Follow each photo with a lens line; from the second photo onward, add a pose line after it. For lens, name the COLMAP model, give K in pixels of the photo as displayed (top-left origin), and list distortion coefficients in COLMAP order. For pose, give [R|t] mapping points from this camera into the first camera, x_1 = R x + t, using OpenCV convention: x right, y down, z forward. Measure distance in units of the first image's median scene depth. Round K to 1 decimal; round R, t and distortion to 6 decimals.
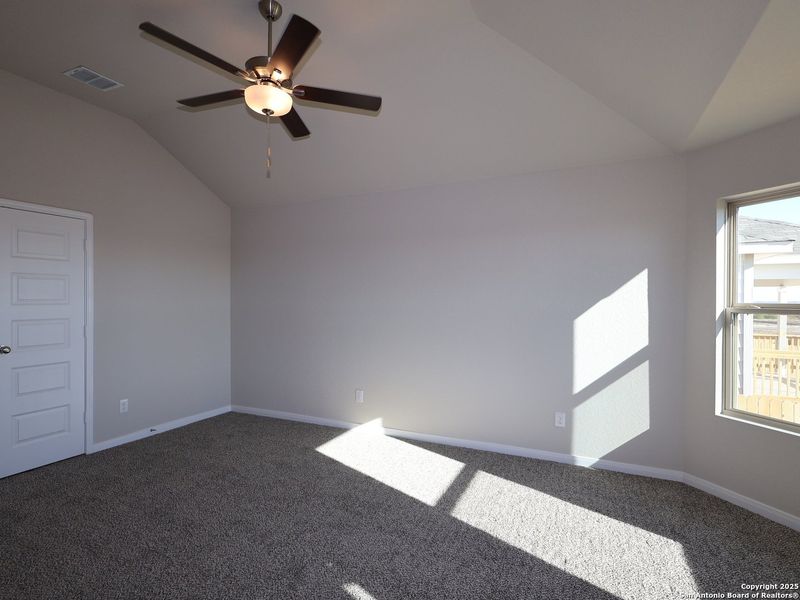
lens RADIAL K [[419.8, 0, 398.5], [0, 419.8, 303.1], [0, 0, 1]] dist [0.002368, 0.000126]
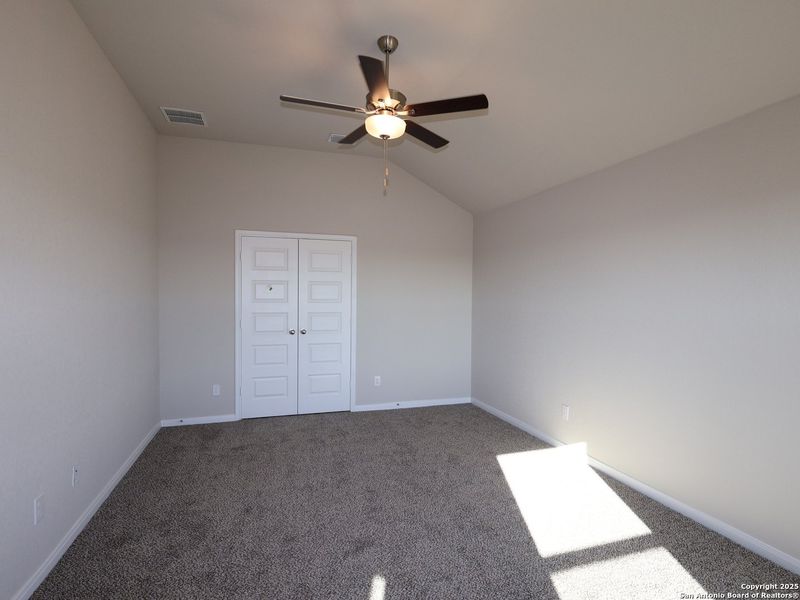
lens RADIAL K [[419.8, 0, 398.5], [0, 419.8, 303.1], [0, 0, 1]] dist [0.002368, 0.000126]
pose [[0.687751, 0.020397, -0.725660, 0.378612], [-0.015583, 0.999790, 0.013333, -0.017760], [0.725779, 0.002139, 0.687924, 0.177822]]
